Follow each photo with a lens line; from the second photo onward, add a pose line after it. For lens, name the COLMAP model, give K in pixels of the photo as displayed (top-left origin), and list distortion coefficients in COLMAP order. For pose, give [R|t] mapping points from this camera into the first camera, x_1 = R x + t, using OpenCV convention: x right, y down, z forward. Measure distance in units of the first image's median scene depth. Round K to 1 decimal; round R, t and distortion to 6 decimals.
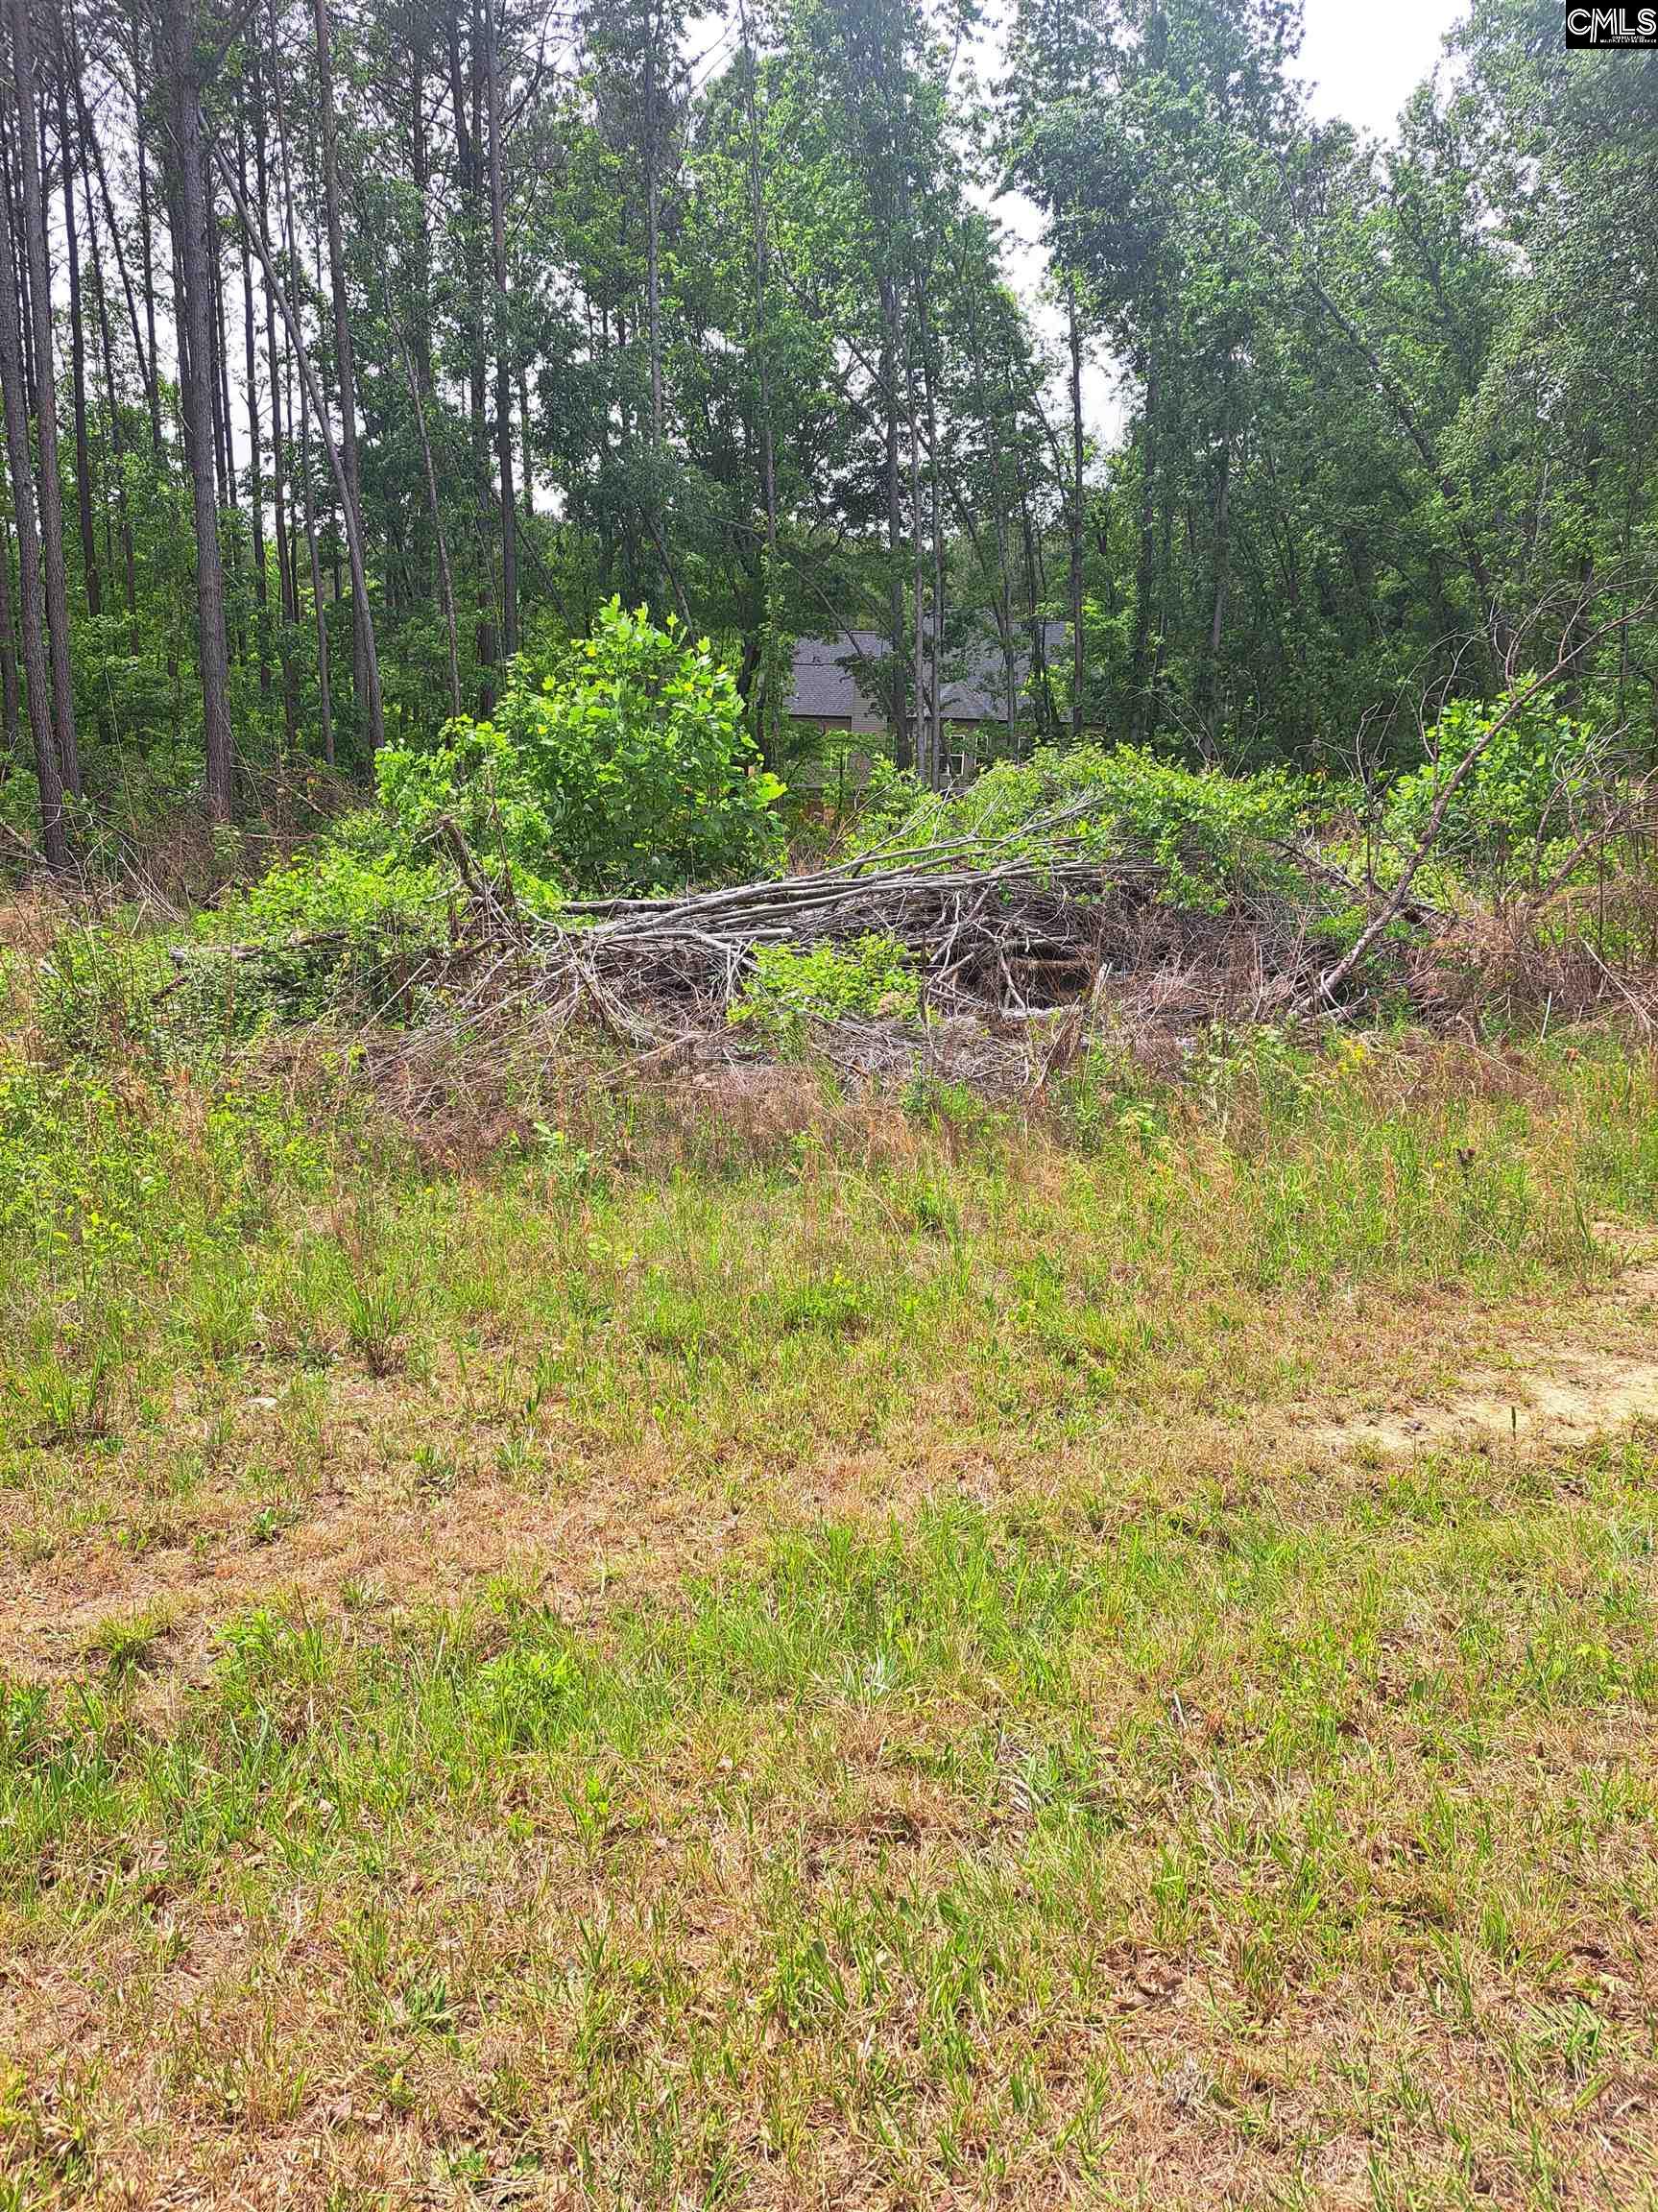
lens RADIAL K [[1601.6, 0, 810.0], [0, 1601.6, 1115.5], [0, 0, 1]] dist [0.062547, -0.060171]
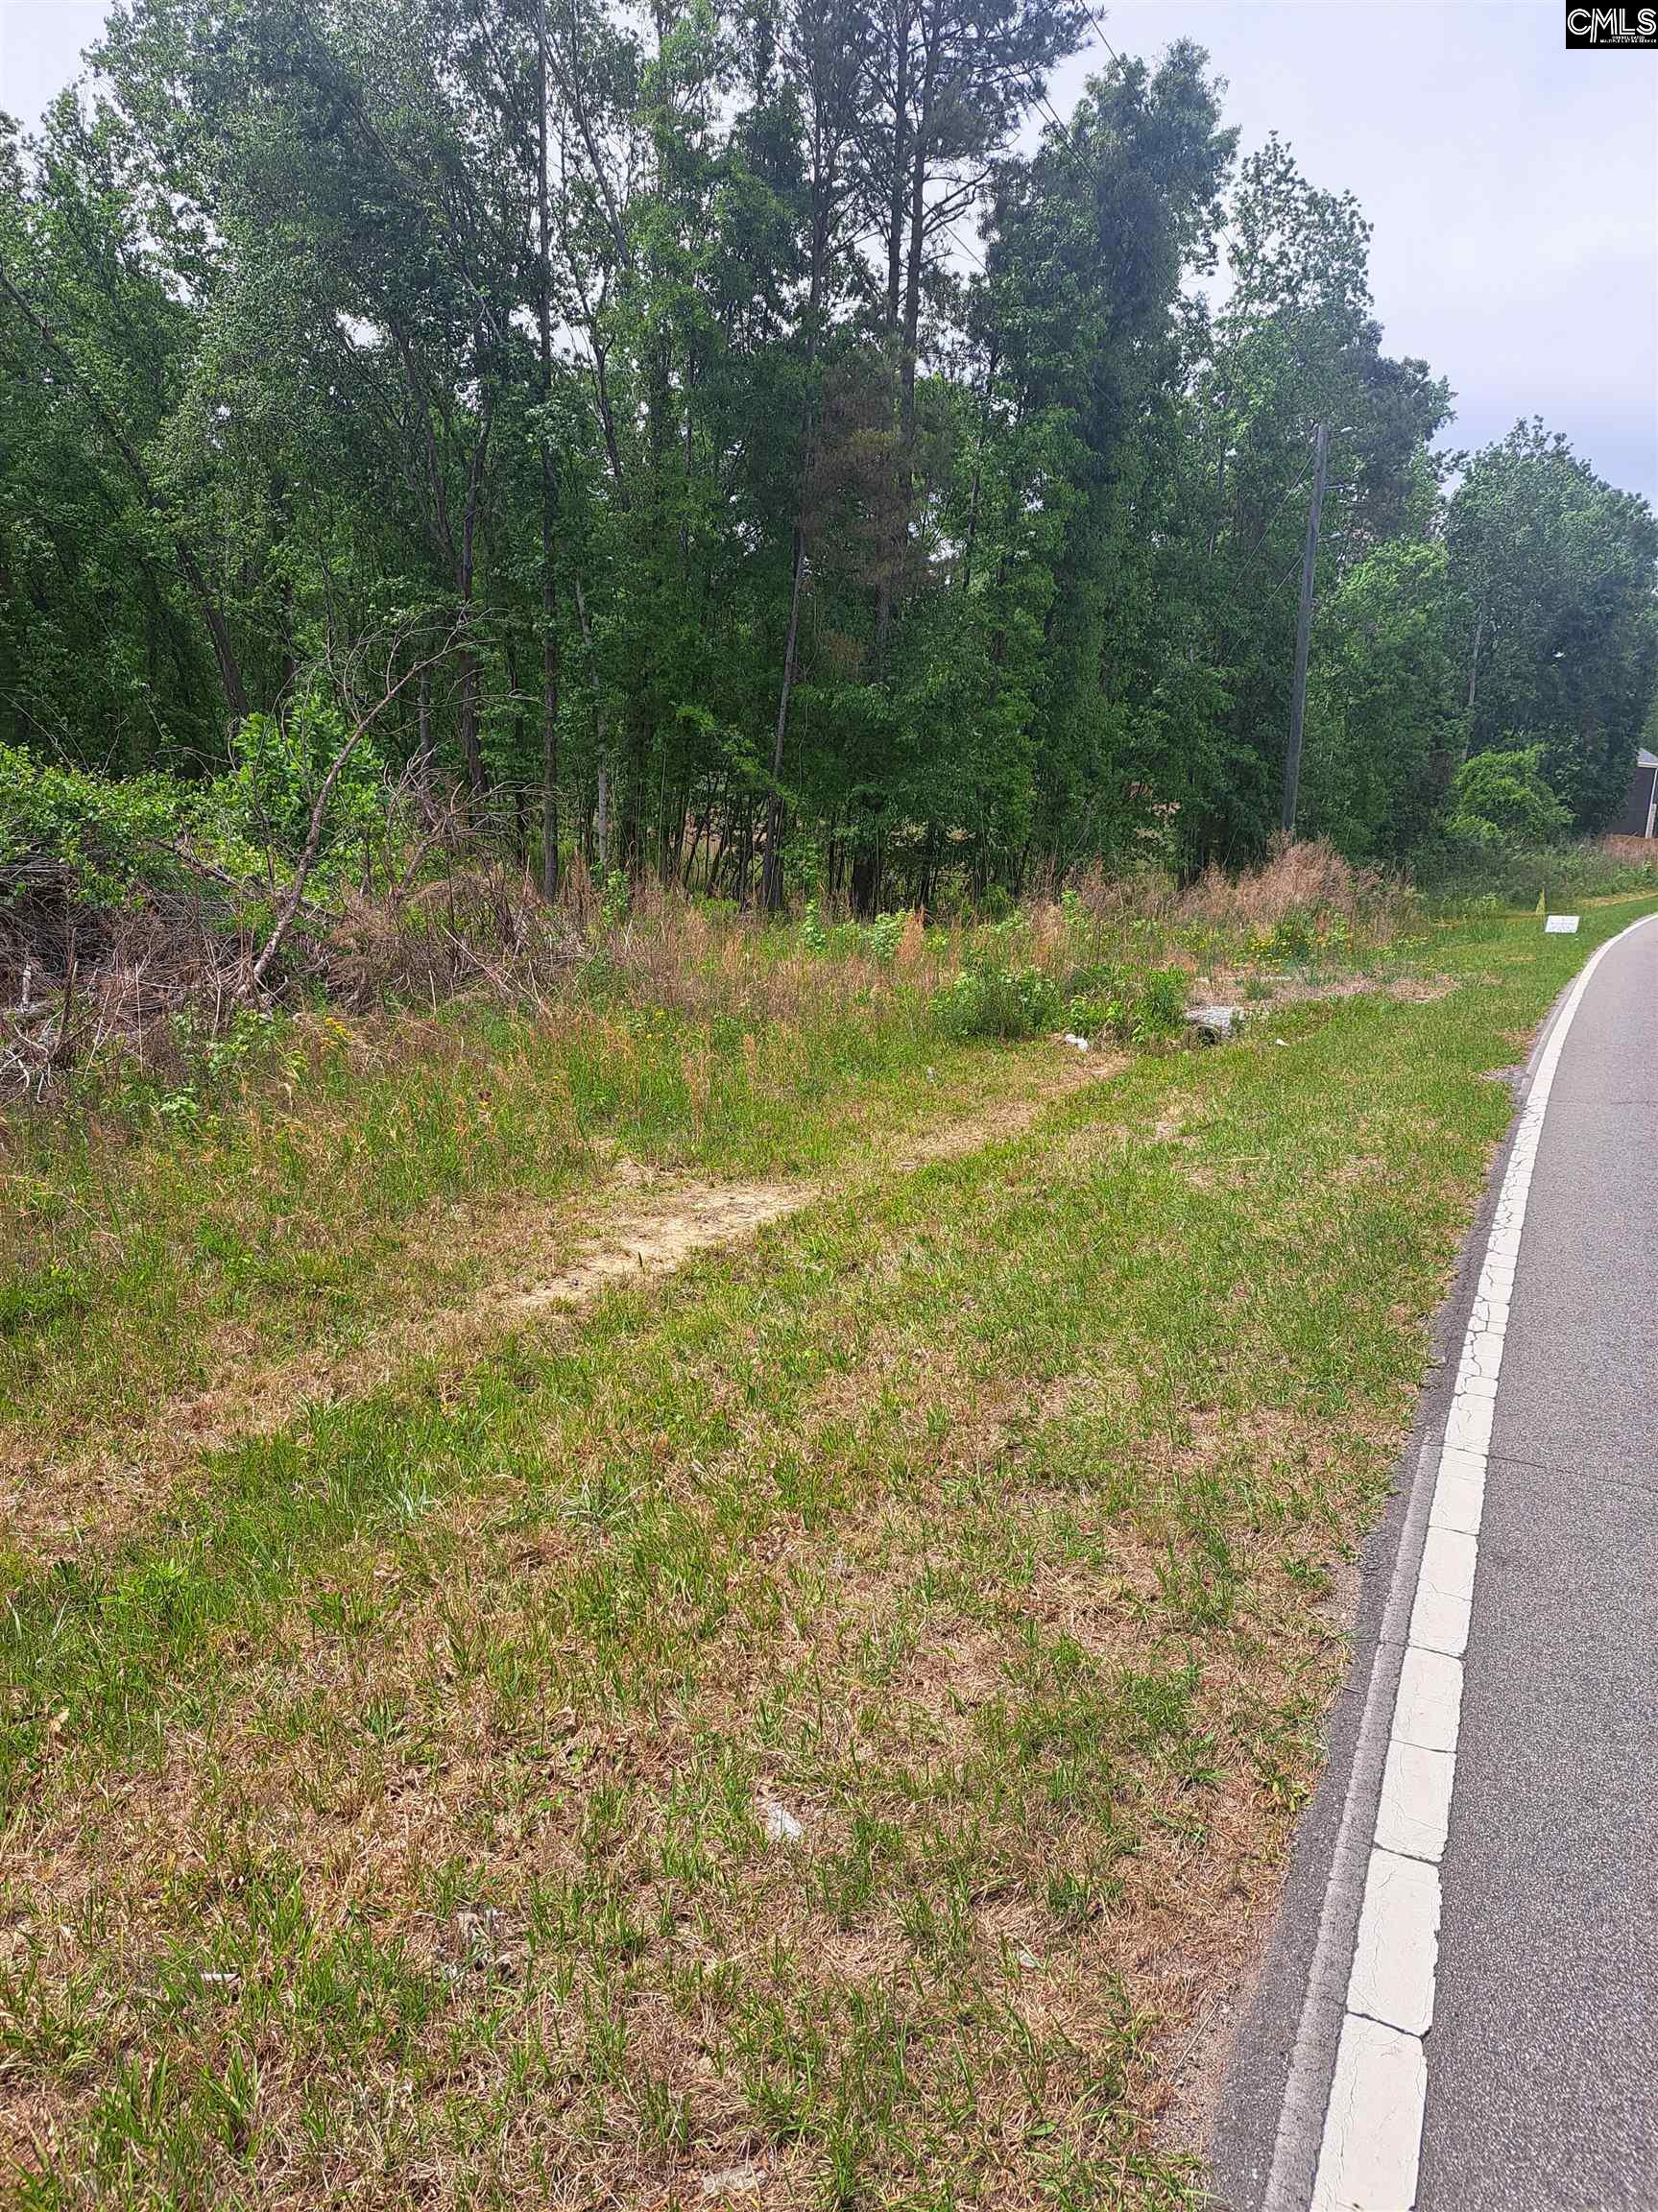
lens RADIAL K [[1601.6, 0, 798.2], [0, 1601.6, 1106.1], [0, 0, 1]] dist [0.062547, -0.060171]
pose [[0.721886, -0.115295, 0.682340, -0.069720], [0.118482, 0.992056, 0.042278, 0.002369], [-0.681794, 0.050325, 0.729811, -0.018960]]
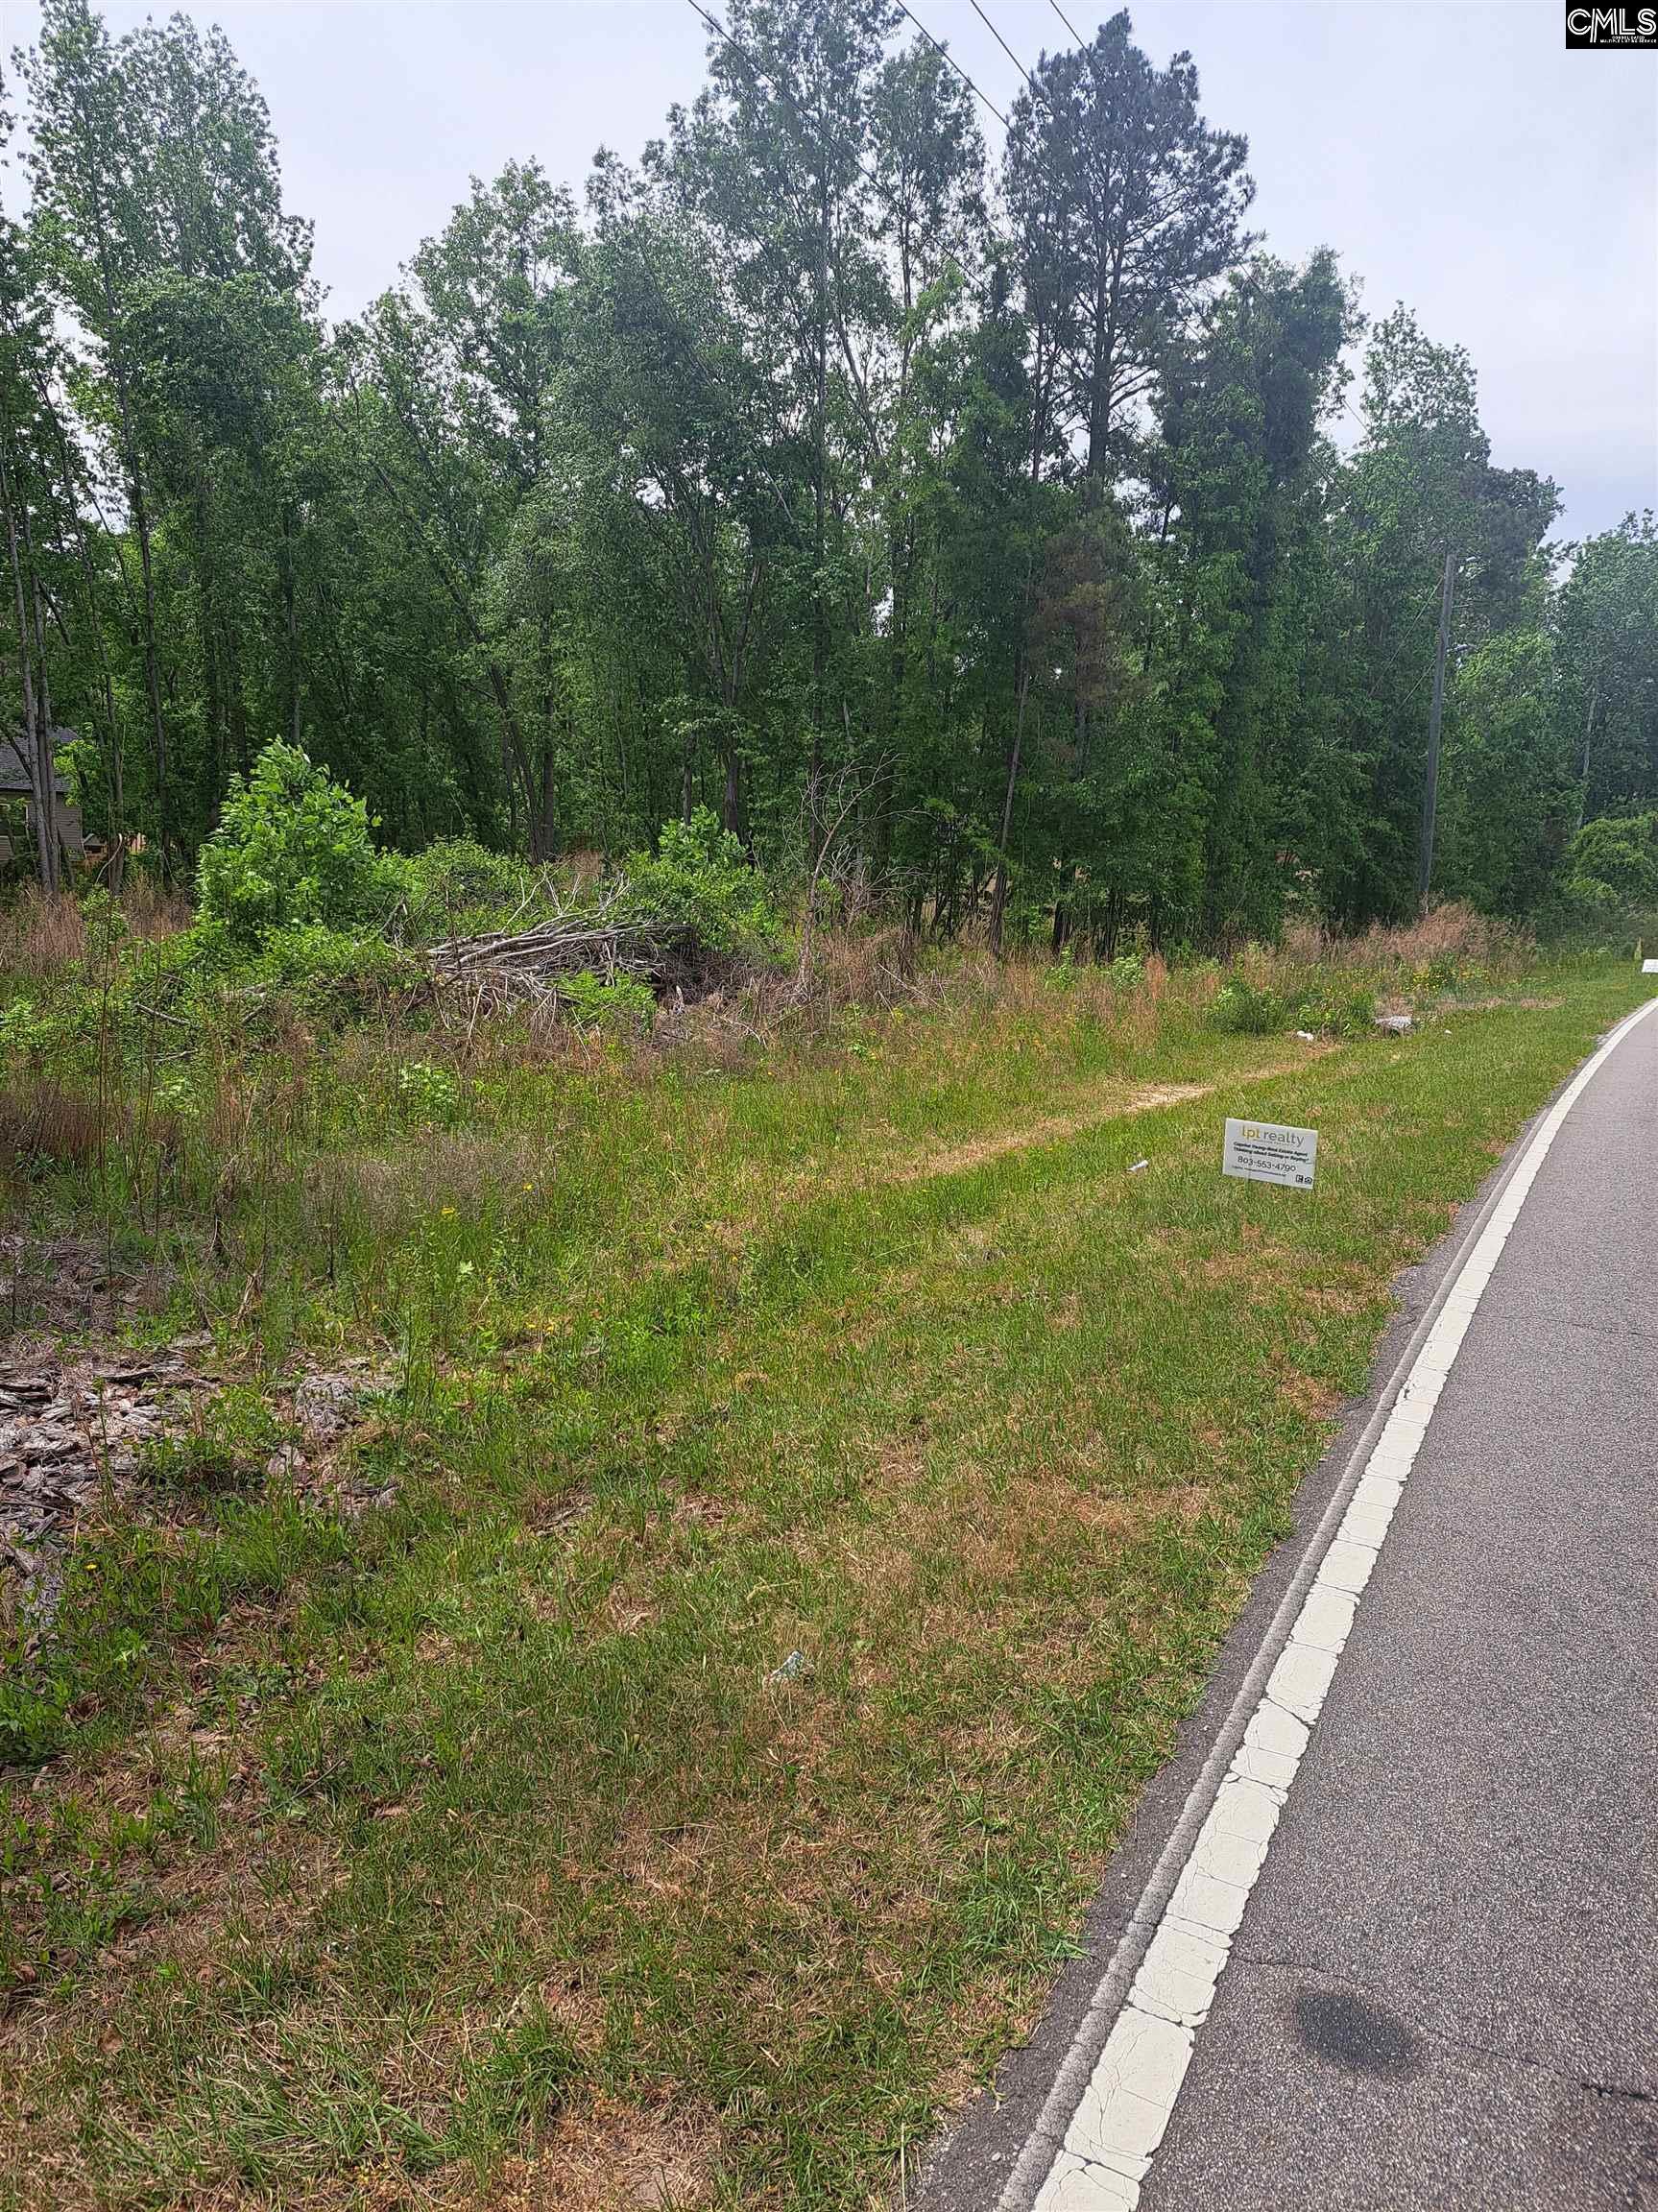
lens RADIAL K [[1601.6, 0, 795.5], [0, 1601.6, 1094.0], [0, 0, 1]] dist [0.062547, -0.060171]
pose [[0.765007, -0.082130, 0.638764, -0.269018], [0.115520, 0.993248, -0.010644, 0.017161], [-0.633577, 0.081932, 0.769329, -0.111998]]
